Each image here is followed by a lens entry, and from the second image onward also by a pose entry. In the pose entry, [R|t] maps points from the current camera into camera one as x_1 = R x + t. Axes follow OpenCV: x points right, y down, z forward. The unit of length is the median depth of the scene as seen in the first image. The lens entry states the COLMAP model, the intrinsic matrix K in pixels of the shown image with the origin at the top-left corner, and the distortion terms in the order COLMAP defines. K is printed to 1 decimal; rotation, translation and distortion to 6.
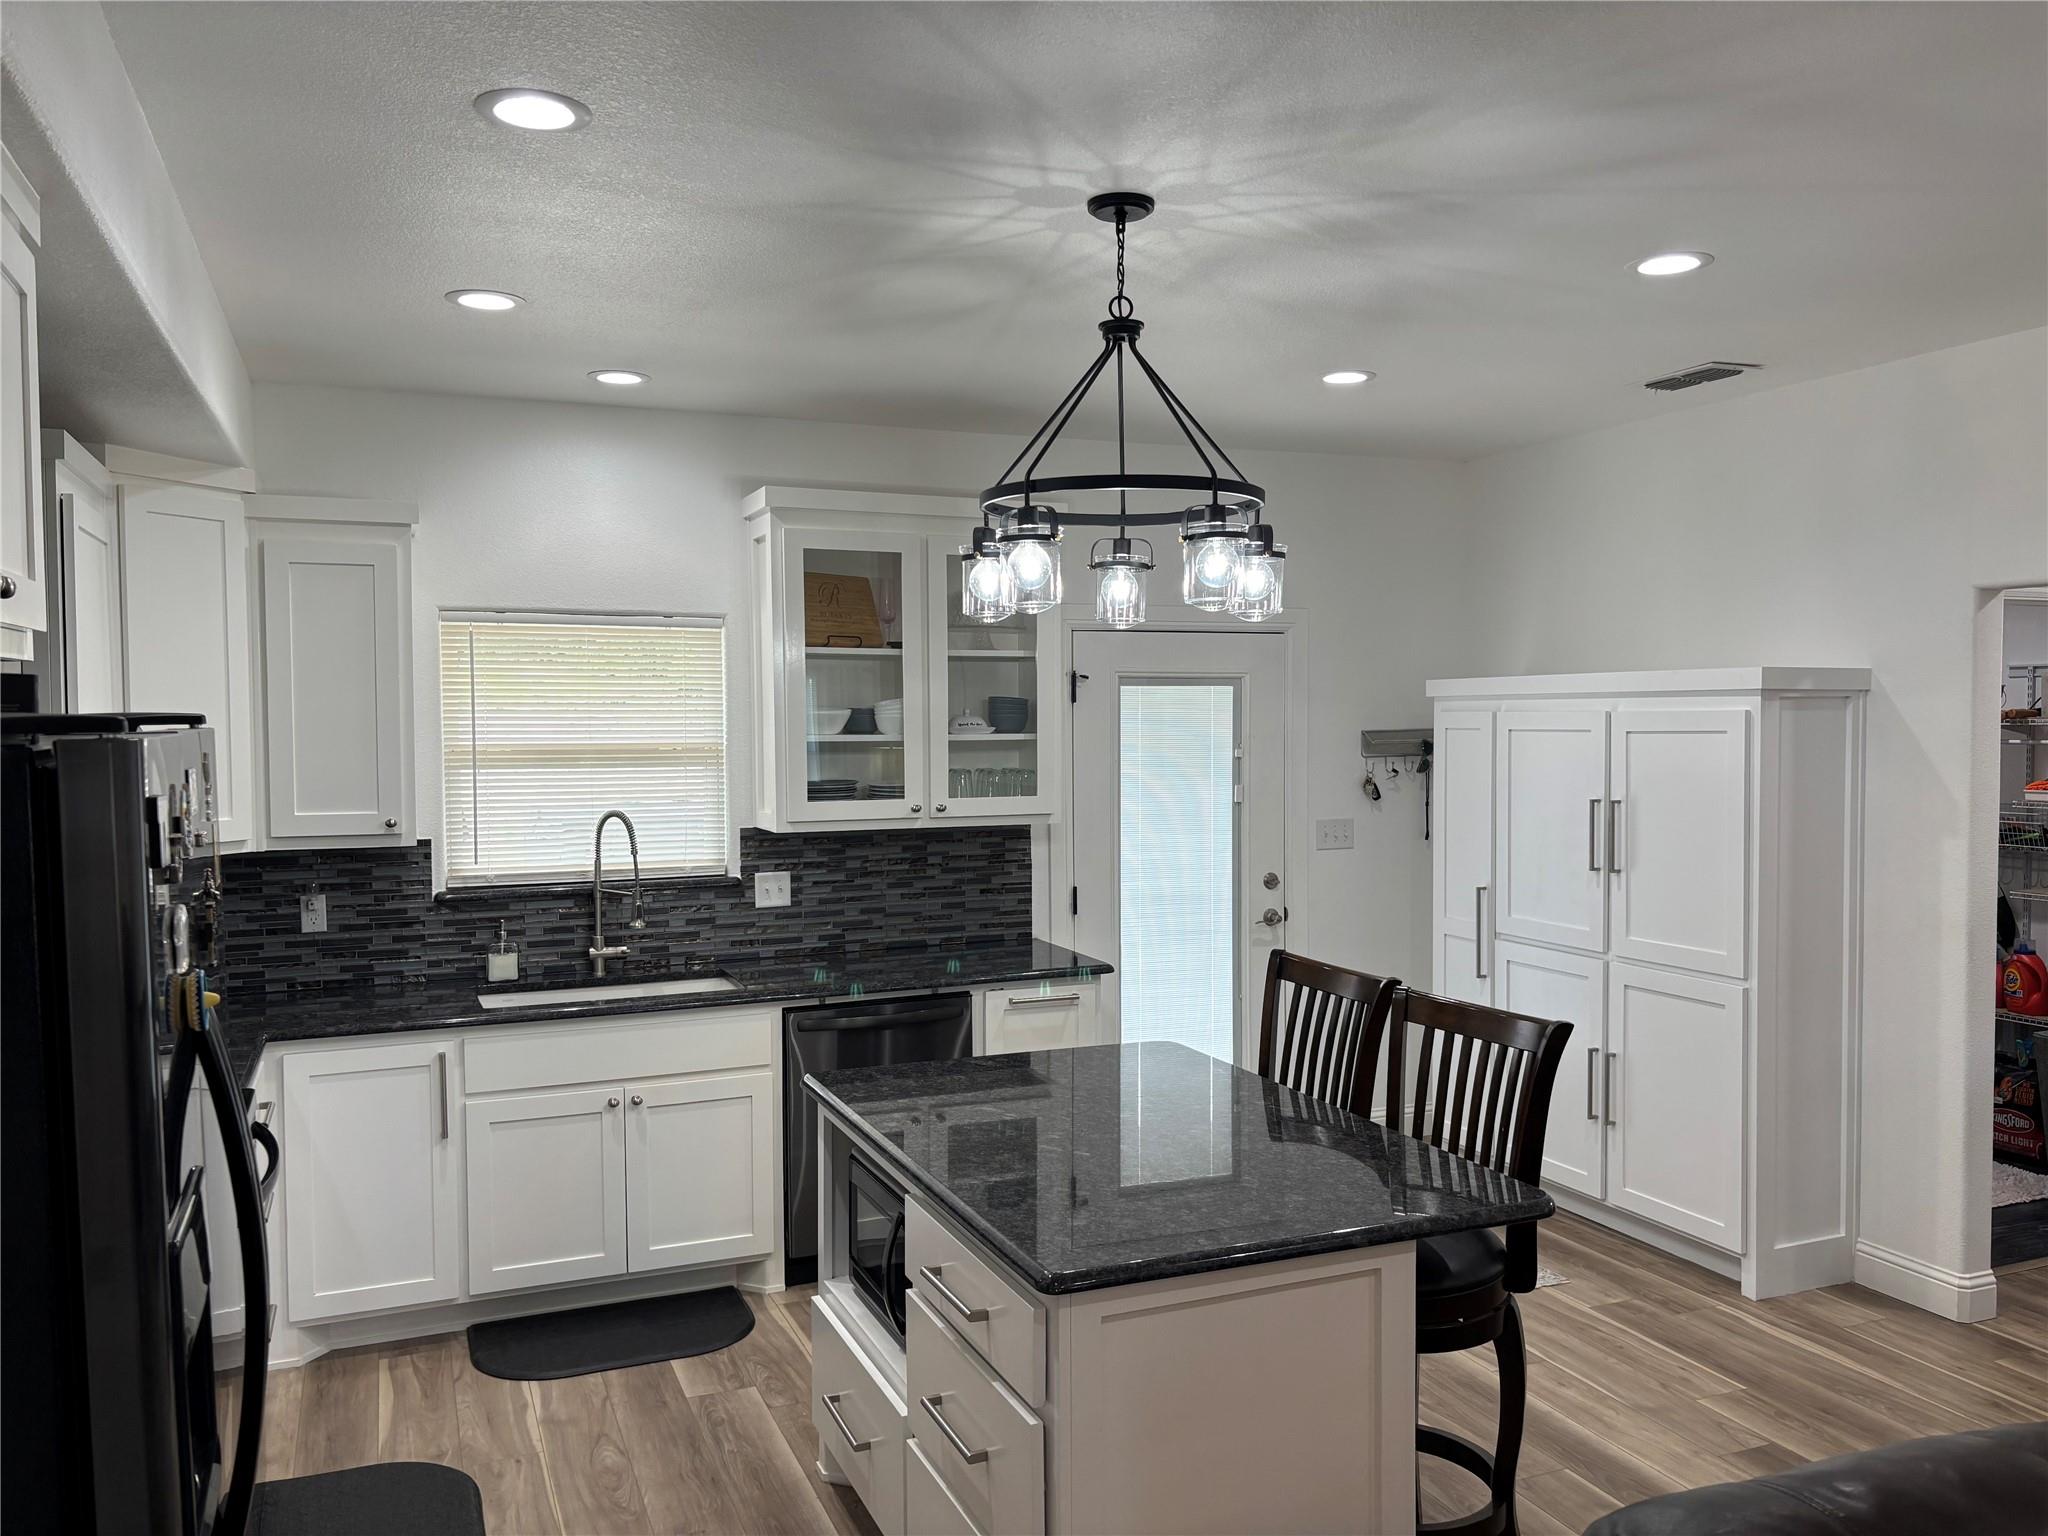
lens RADIAL K [[1506.9, 0, 1024.0], [0, 1506.9, 768.0], [0, 0, 1]] dist [0.054373, -0.097291]
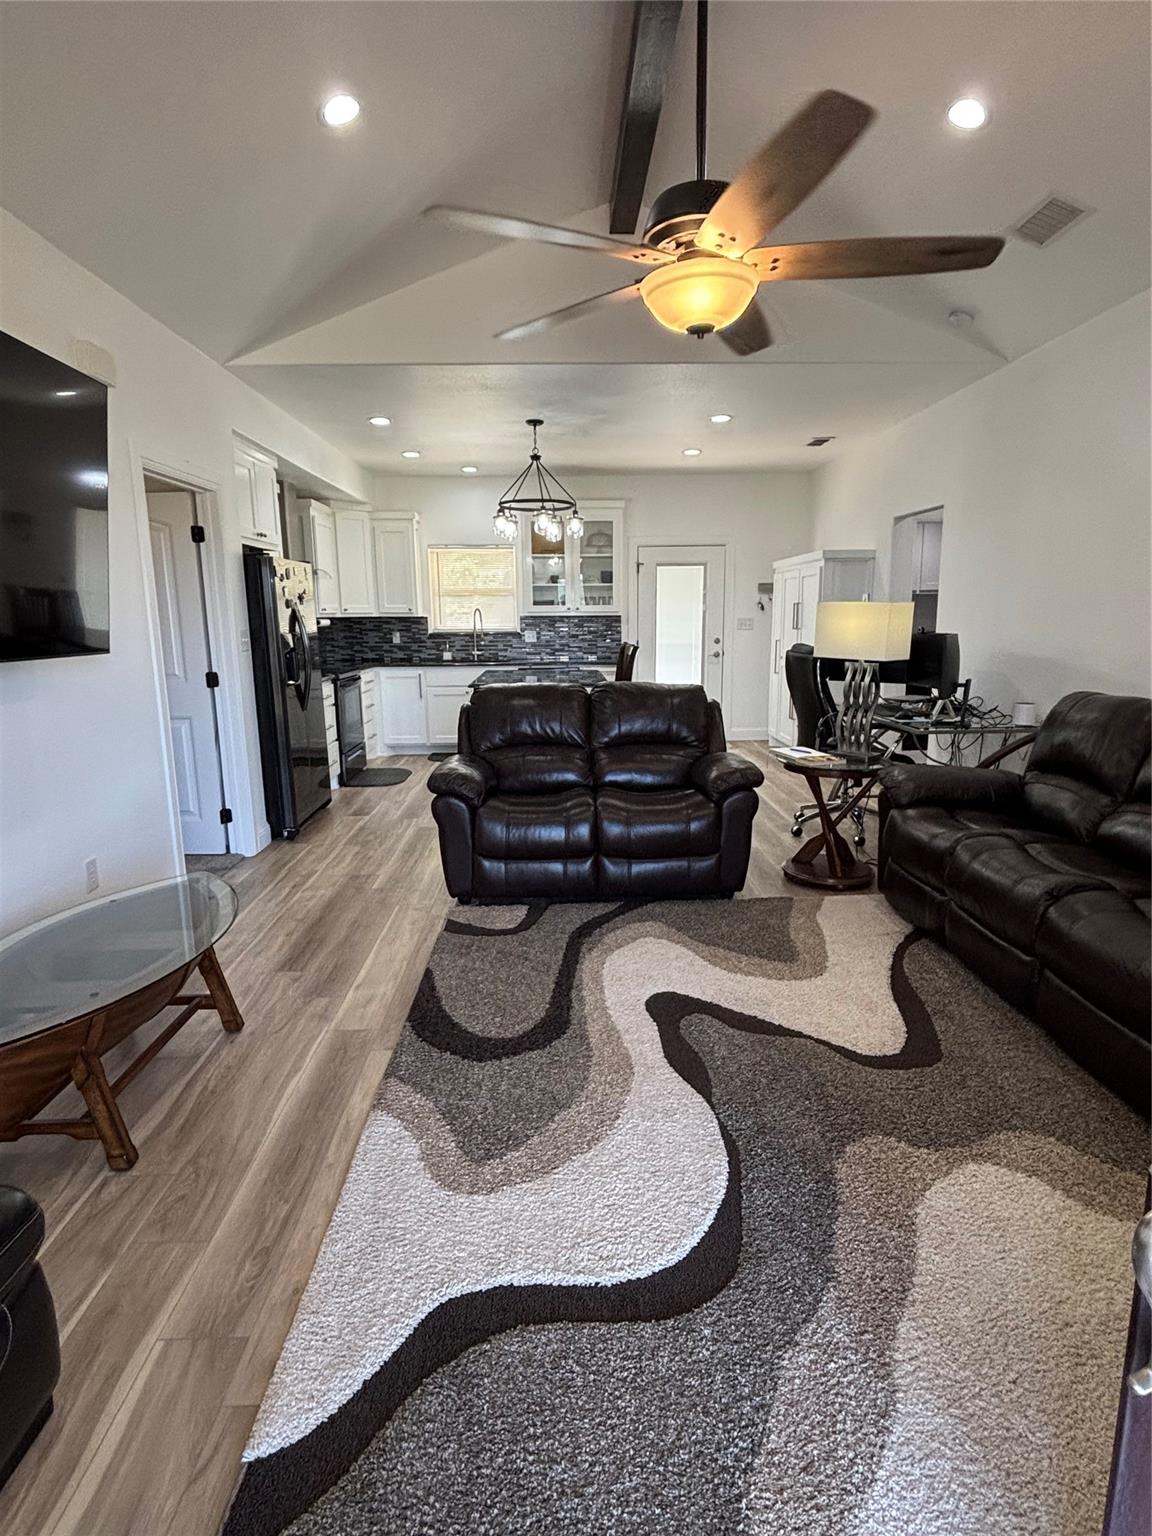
lens RADIAL K [[805.3, 0, 576.0], [0, 805.3, 768.0], [0, 0, 1]] dist [0.038366, -0.000038]
pose [[0.931266, 0.065152, -0.358468, 0.572803], [-0.009165, 0.987759, 0.155716, 0.096186], [0.364225, -0.141728, 0.920464, -0.565487]]
